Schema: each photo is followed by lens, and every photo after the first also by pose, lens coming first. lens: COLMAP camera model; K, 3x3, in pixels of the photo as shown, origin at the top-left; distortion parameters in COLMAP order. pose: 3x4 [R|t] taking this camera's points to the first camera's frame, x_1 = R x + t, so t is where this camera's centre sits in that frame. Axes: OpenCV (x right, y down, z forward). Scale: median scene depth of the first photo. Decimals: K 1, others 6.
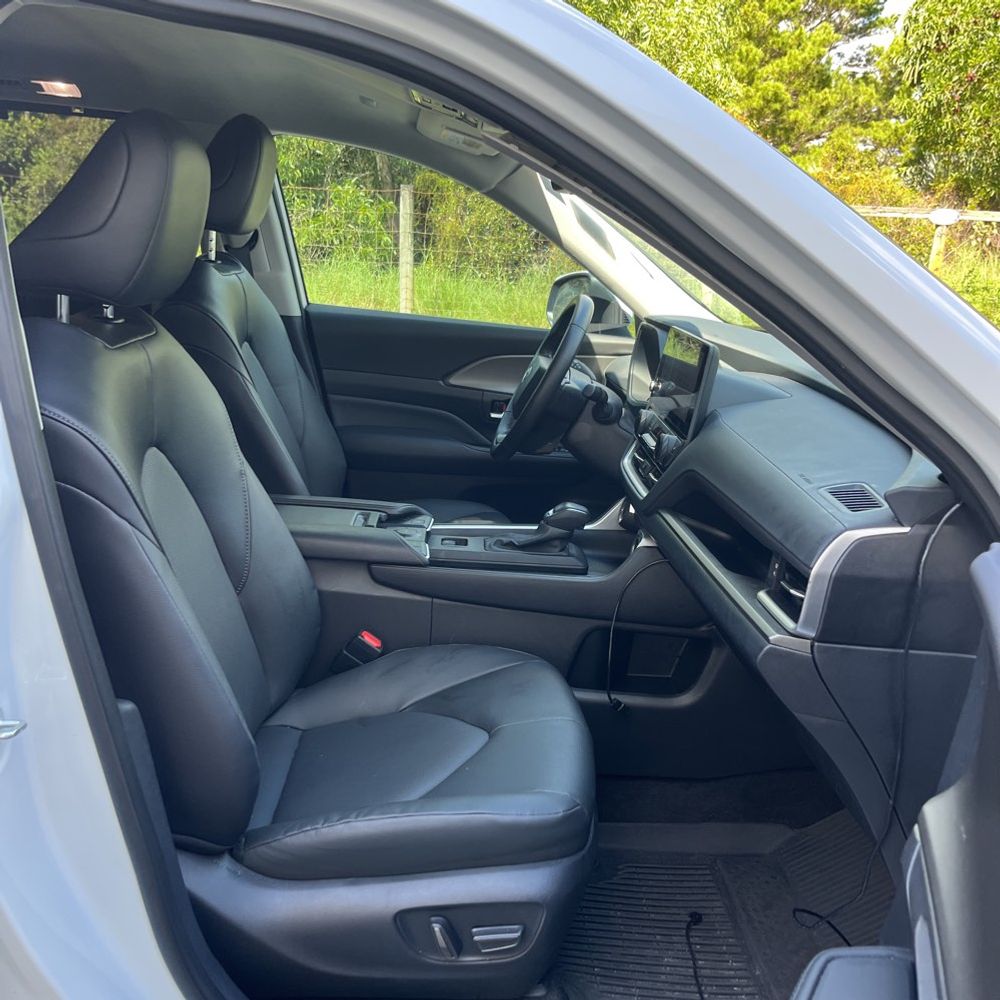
lens RADIAL K [[1025.9, 0, 509.7], [0, 1025.9, 517.6], [0, 0, 1]] dist [0.022328, 0.000000]
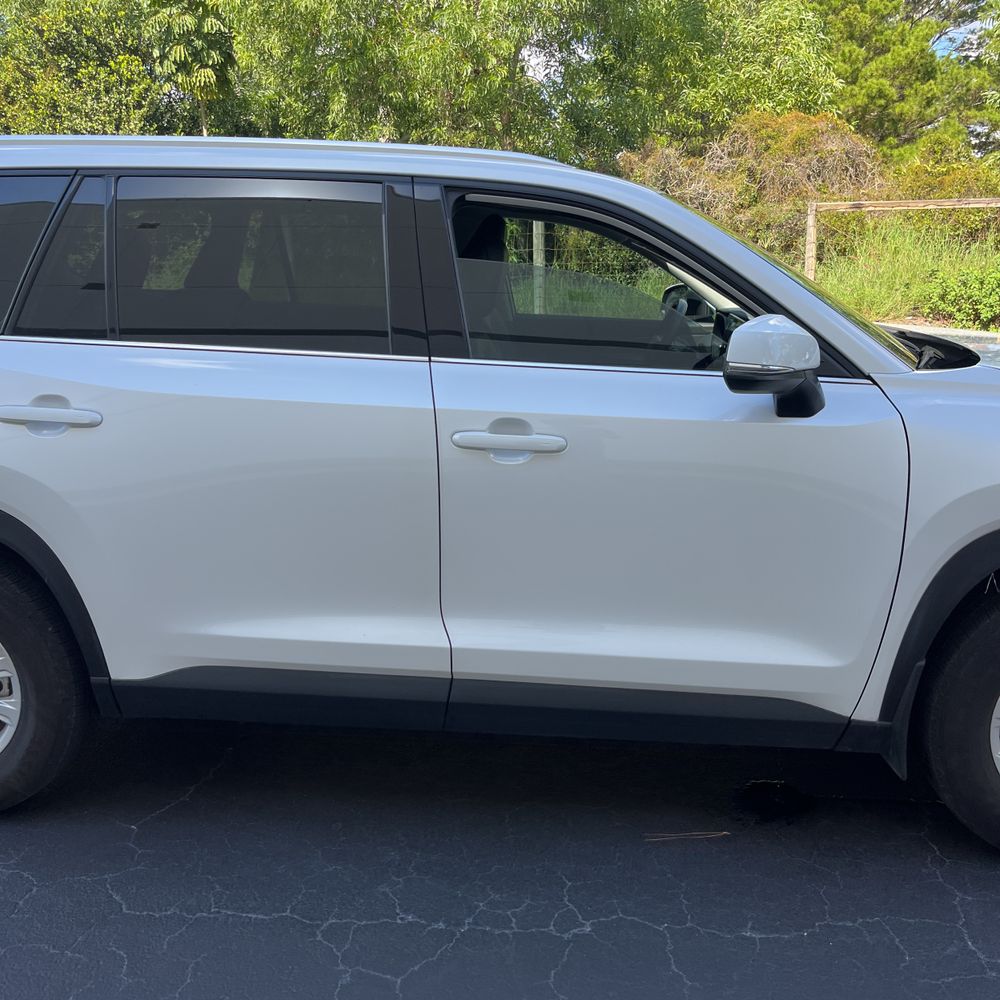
lens RADIAL K [[1025.9, 0, 495.7], [0, 1025.9, 499.3], [0, 0, 1]] dist [0.022328, 0.000000]
pose [[0.990912, -0.030286, -0.131056, -0.002263], [0.027517, 0.999359, -0.022893, 0.015292], [0.131665, 0.019078, 0.991111, -0.075854]]
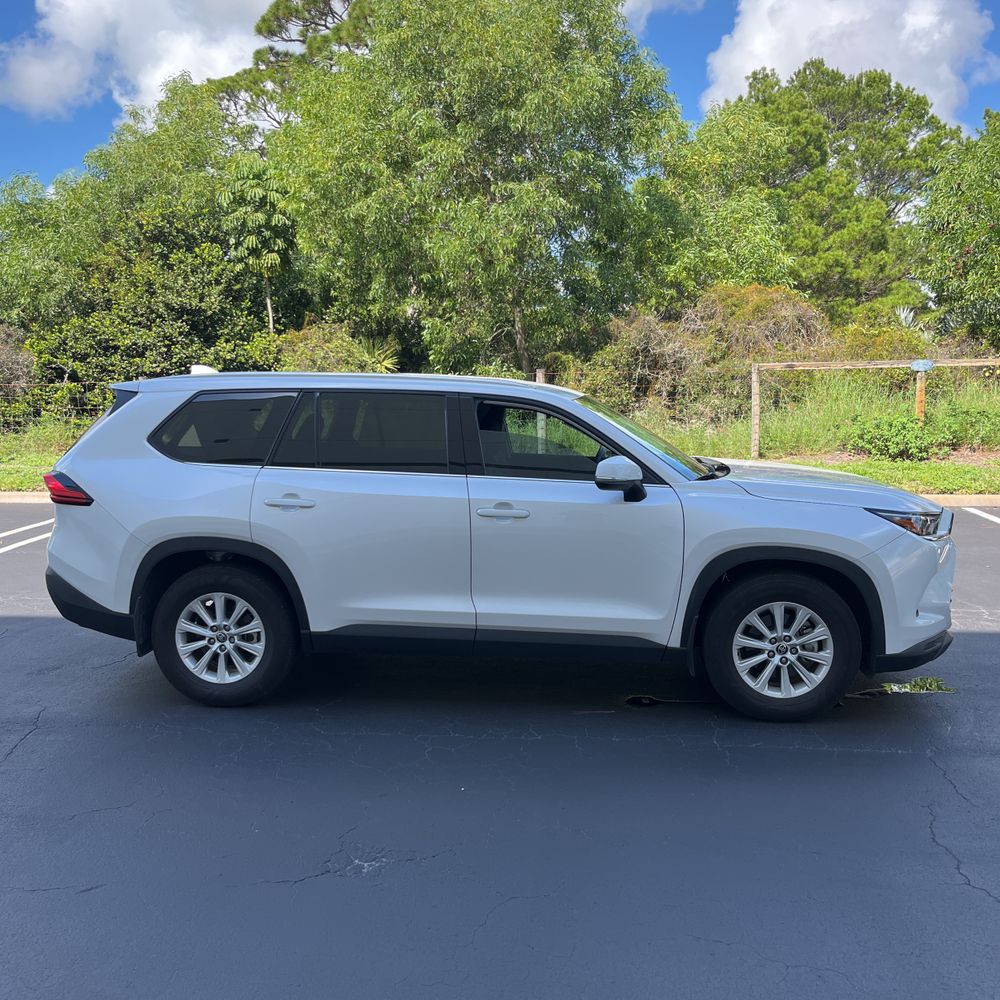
lens RADIAL K [[1025.9, 0, 492.7], [0, 1025.9, 501.0], [0, 0, 1]] dist [0.022328, 0.000000]
pose [[0.988343, -0.046894, -0.144839, 0.018224], [0.025214, 0.988659, -0.148043, 0.040310], [0.150139, 0.142665, 0.978317, -0.207571]]
